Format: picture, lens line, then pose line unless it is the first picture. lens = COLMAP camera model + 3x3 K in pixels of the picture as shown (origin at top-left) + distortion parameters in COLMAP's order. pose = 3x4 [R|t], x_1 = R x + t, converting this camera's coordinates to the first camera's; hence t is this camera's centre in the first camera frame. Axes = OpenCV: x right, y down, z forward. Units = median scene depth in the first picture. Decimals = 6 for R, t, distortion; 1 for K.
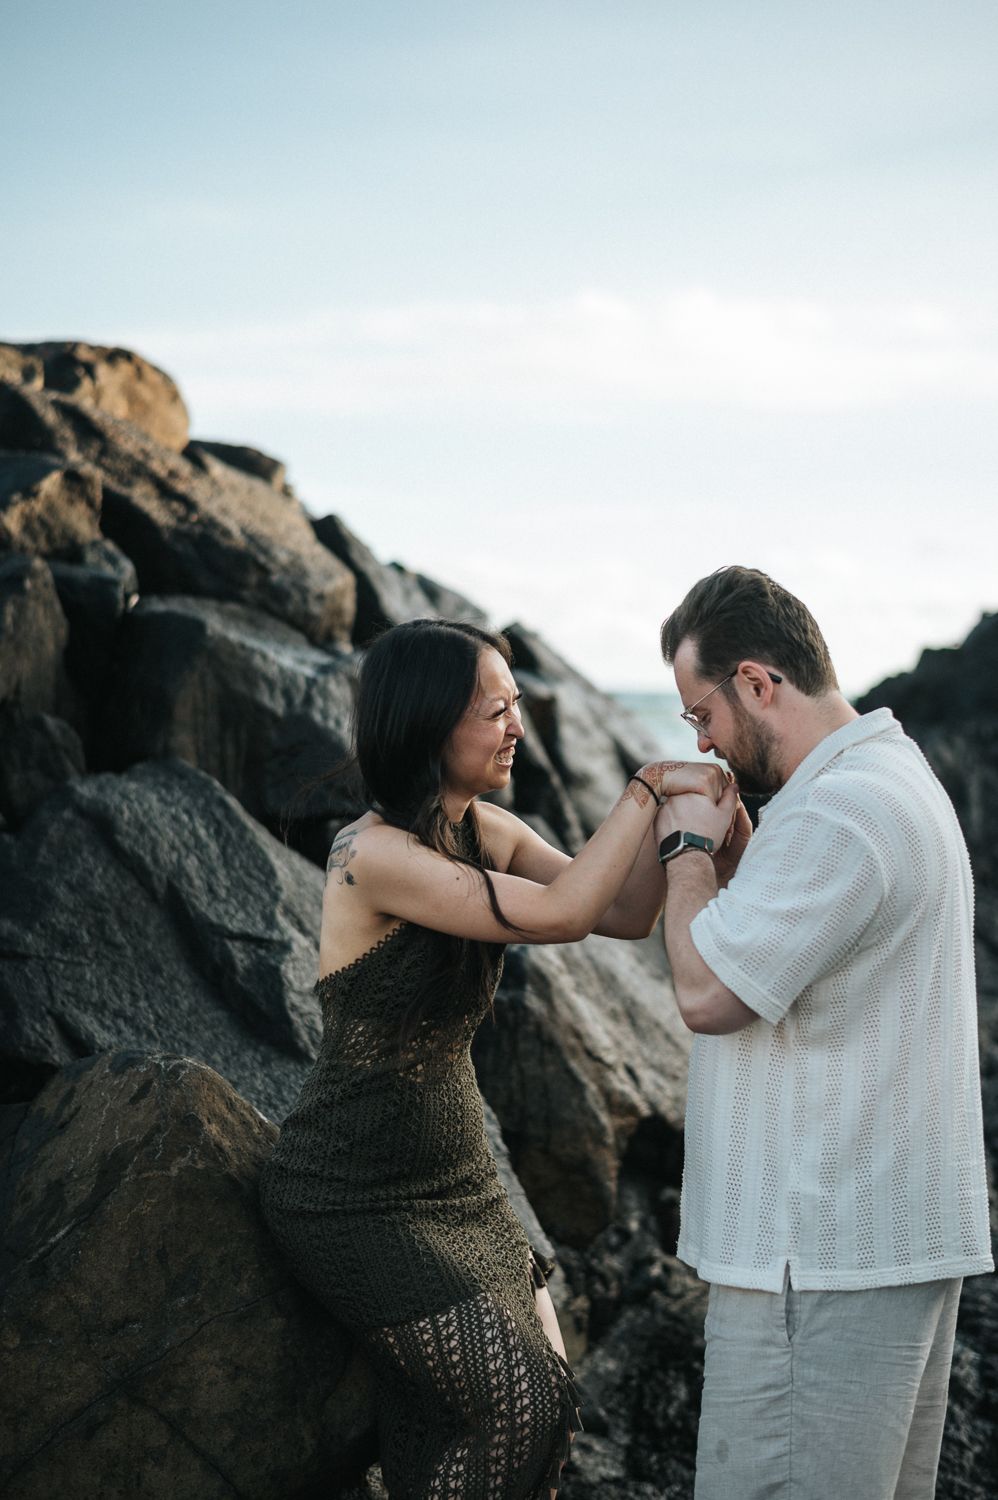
lens RADIAL K [[2420.4, 0, 499.0], [0, 2420.4, 750.0], [0, 0, 1]] dist [-0.015265, 0.005547]
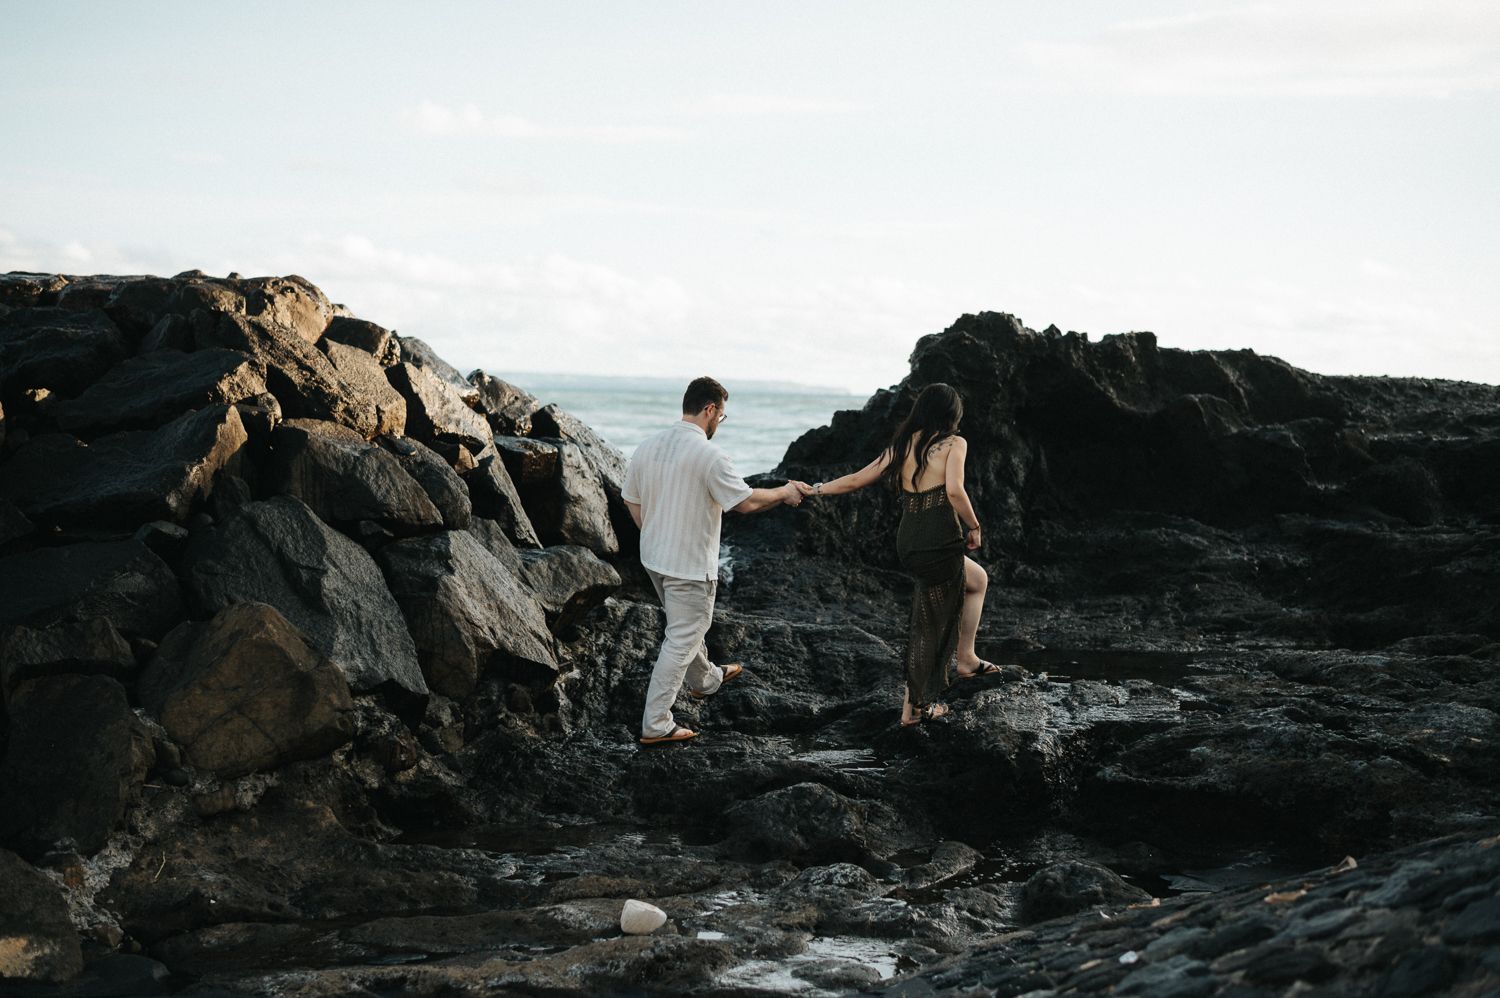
lens RADIAL K [[2420.4, 0, 750.0], [0, 2420.4, 499.0], [0, 0, 1]] dist [-0.015265, 0.005547]
pose [[0.999339, -0.006583, -0.035752, 0.389755], [0.007124, 0.999861, 0.015042, -0.023807], [0.035648, -0.015287, 0.999247, -1.300246]]
